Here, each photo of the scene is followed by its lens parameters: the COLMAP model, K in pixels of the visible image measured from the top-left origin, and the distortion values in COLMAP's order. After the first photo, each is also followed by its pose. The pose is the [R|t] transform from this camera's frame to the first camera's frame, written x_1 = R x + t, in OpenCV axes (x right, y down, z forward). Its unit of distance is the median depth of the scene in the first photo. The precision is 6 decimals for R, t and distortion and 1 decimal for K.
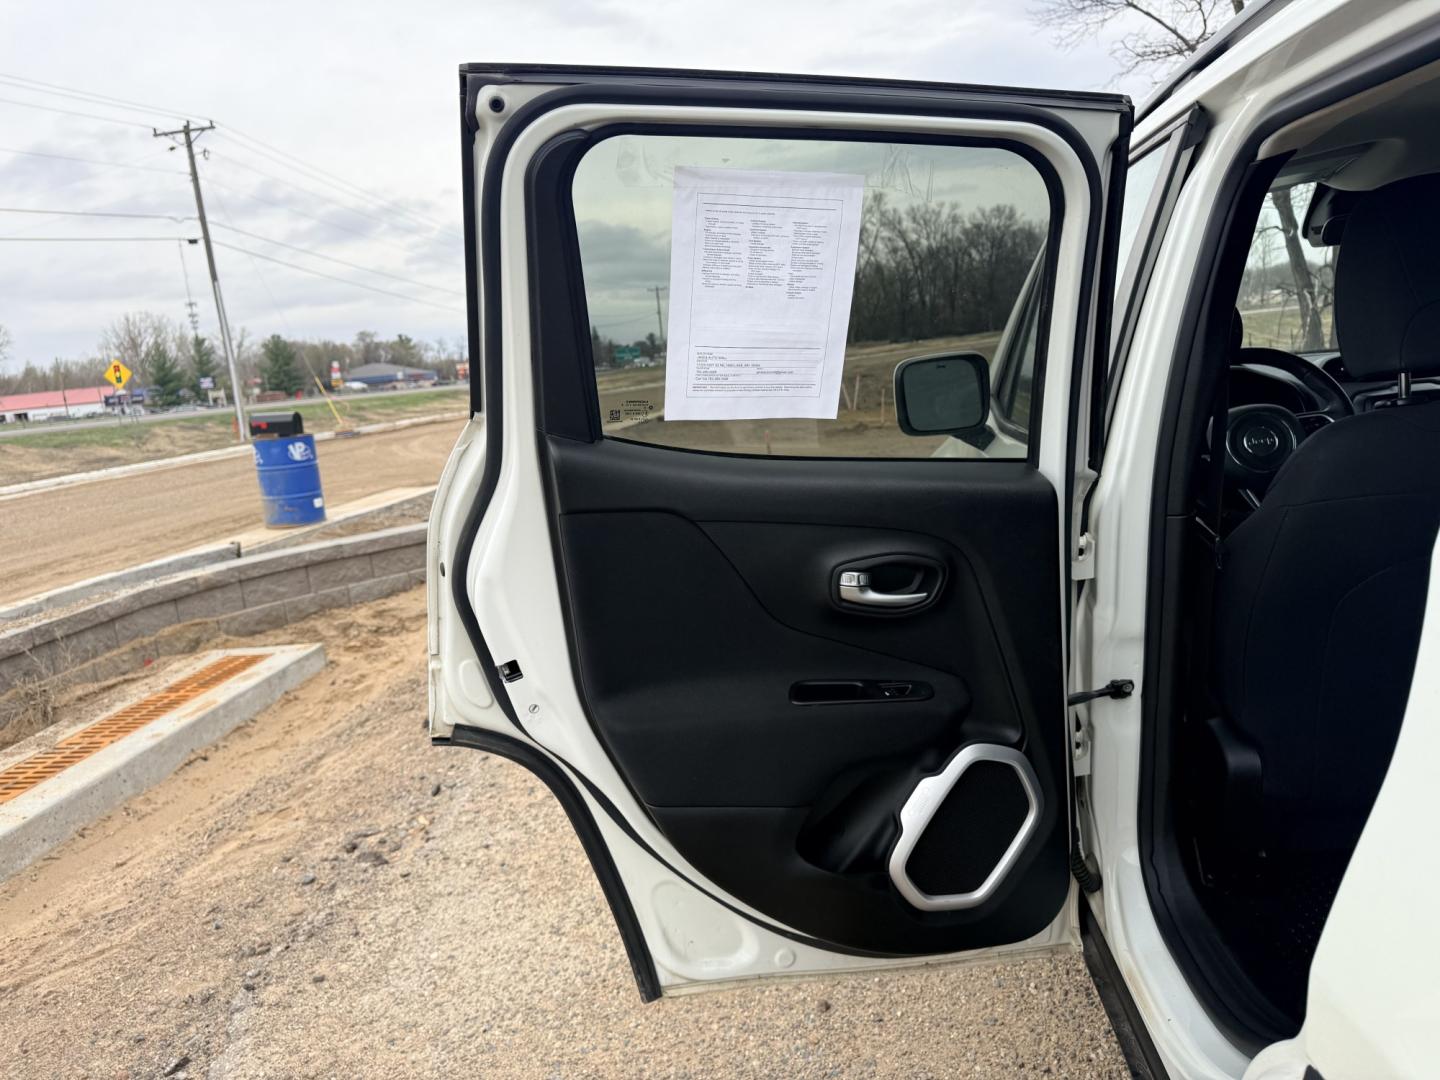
lens RADIAL K [[1018.0, 0, 719.4], [0, 1018.0, 557.4], [0, 0, 1]] dist [0.075281, -0.134651]
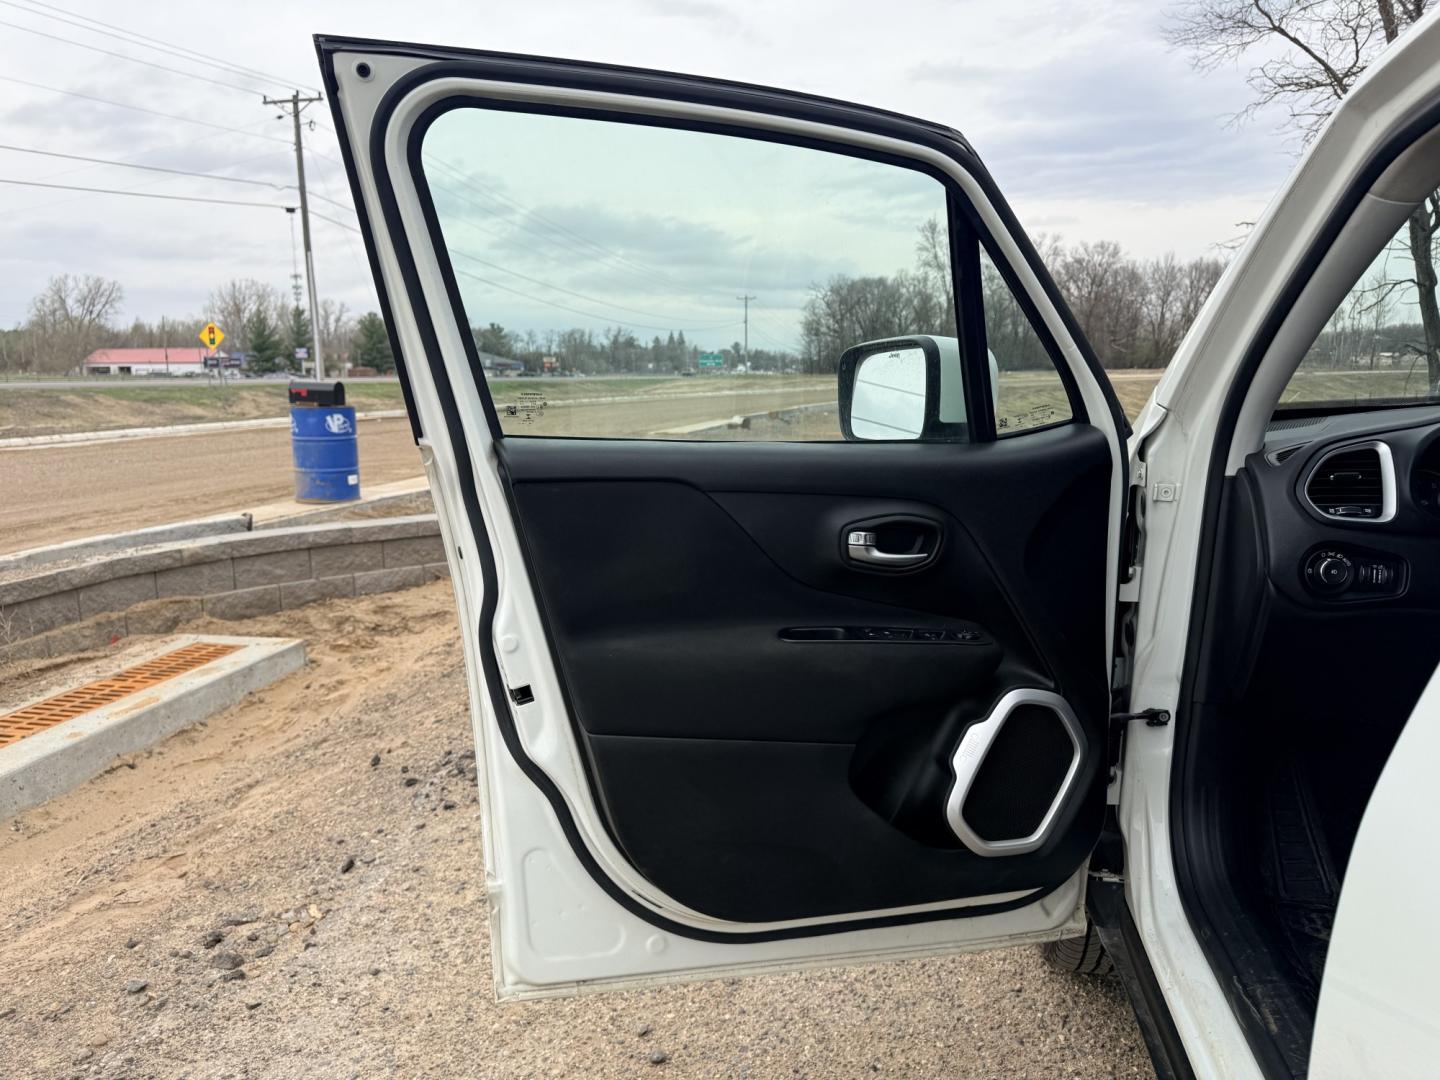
lens RADIAL K [[1018.0, 0, 719.4], [0, 1018.0, 557.4], [0, 0, 1]] dist [0.075281, -0.134651]
pose [[0.993164, 0.098206, -0.063090, 0.012865], [-0.098870, 0.995072, -0.007487, -0.011854], [0.062044, 0.013674, 0.997980, 0.114783]]
